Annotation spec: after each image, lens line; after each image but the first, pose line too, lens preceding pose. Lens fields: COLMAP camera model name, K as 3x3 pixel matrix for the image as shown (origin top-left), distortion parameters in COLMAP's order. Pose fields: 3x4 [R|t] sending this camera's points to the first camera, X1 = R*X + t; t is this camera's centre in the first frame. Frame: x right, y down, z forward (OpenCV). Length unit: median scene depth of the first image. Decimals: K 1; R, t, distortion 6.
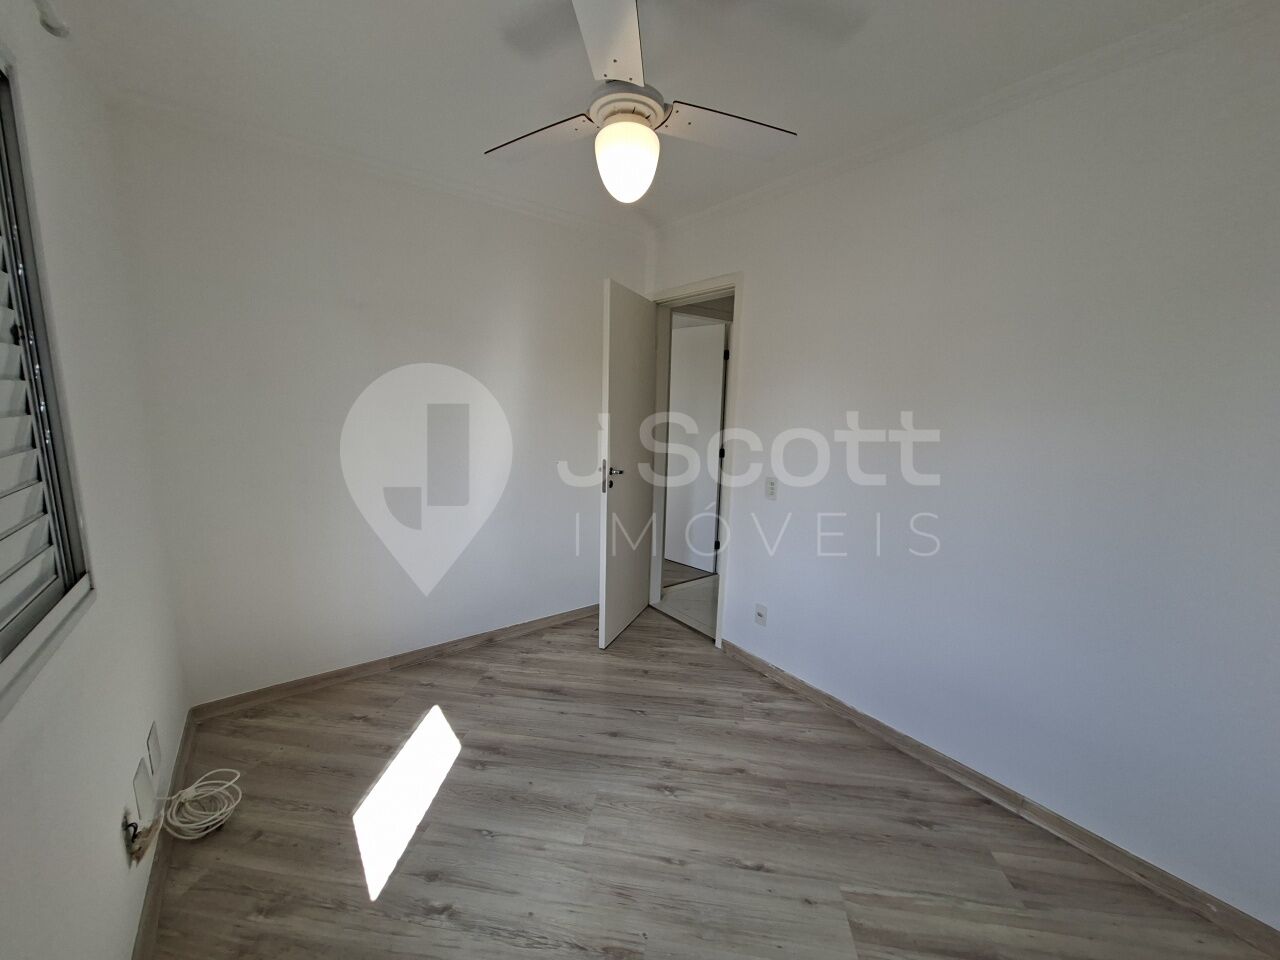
lens RADIAL K [[502.9, 0, 636.2], [0, 502.9, 481.4], [0, 0, 1]] dist [-0.006558, 0.000262]
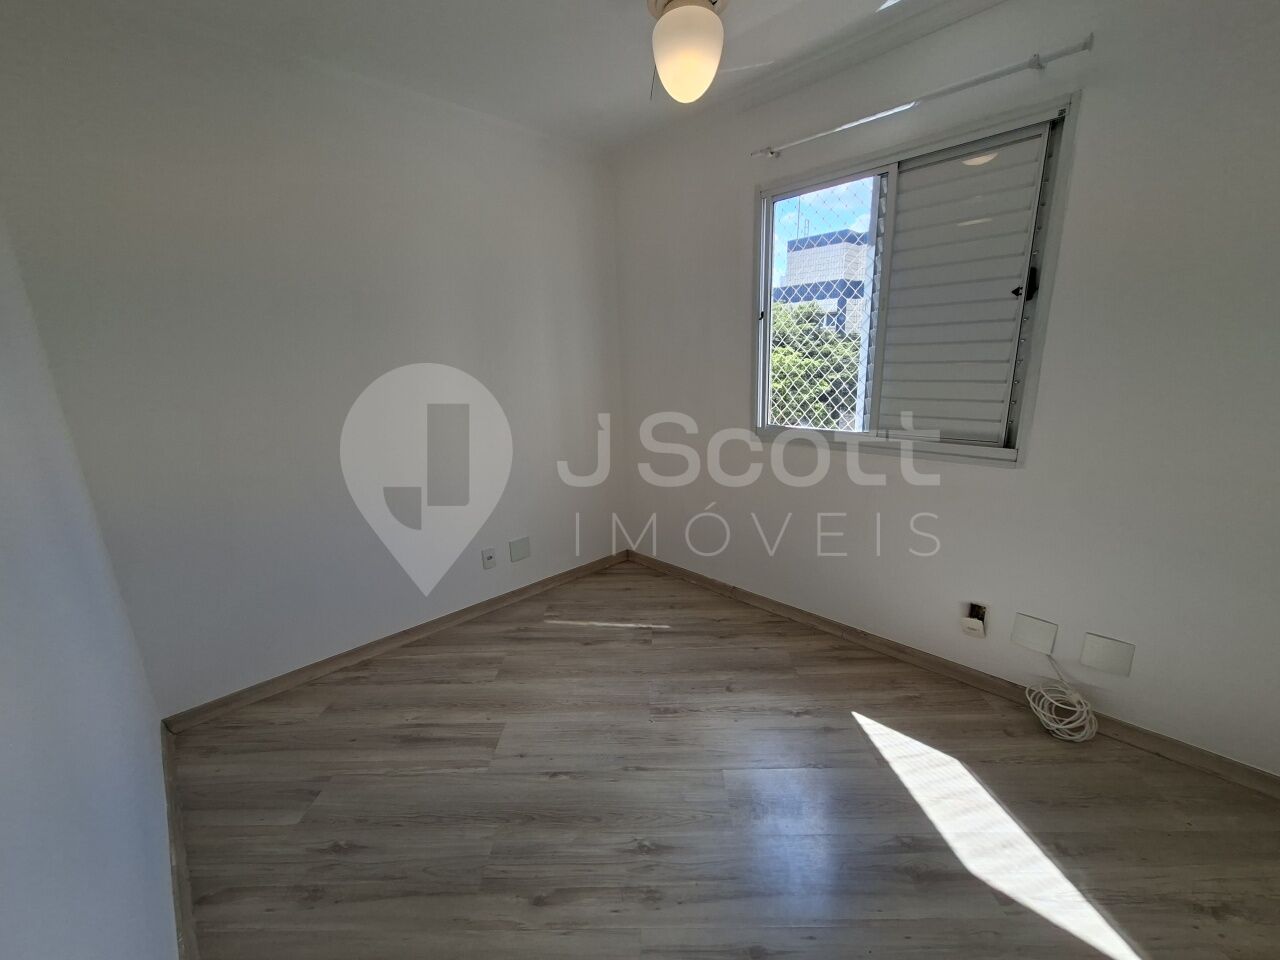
lens RADIAL K [[506.4, 0, 640.0], [0, 506.4, 480.0], [0, 0, 1]] dist [0.001354, 0.000366]
pose [[-0.990814, 0.038993, -0.129485, 0.149671], [-0.013564, 0.924039, 0.382058, -0.195359], [0.134547, 0.380305, -0.915022, 1.484609]]
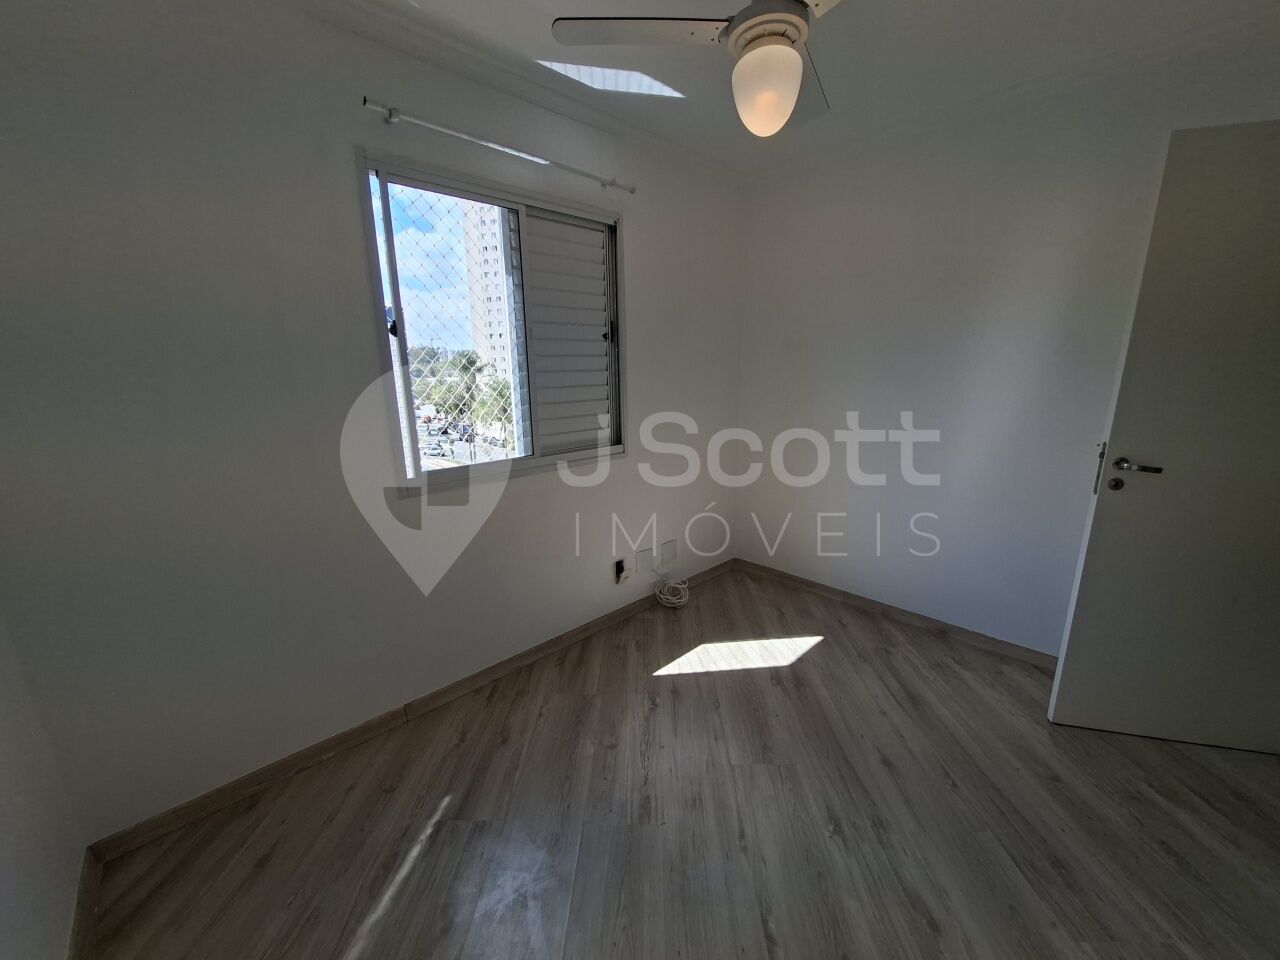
lens RADIAL K [[502.9, 0, 636.2], [0, 502.9, 481.4], [0, 0, 1]] dist [-0.006558, 0.000262]
pose [[0.114883, 0.190665, -0.974910, 0.709239], [-0.135671, 0.975223, 0.174739, -0.033301], [0.984071, 0.112192, 0.137904, 0.502446]]
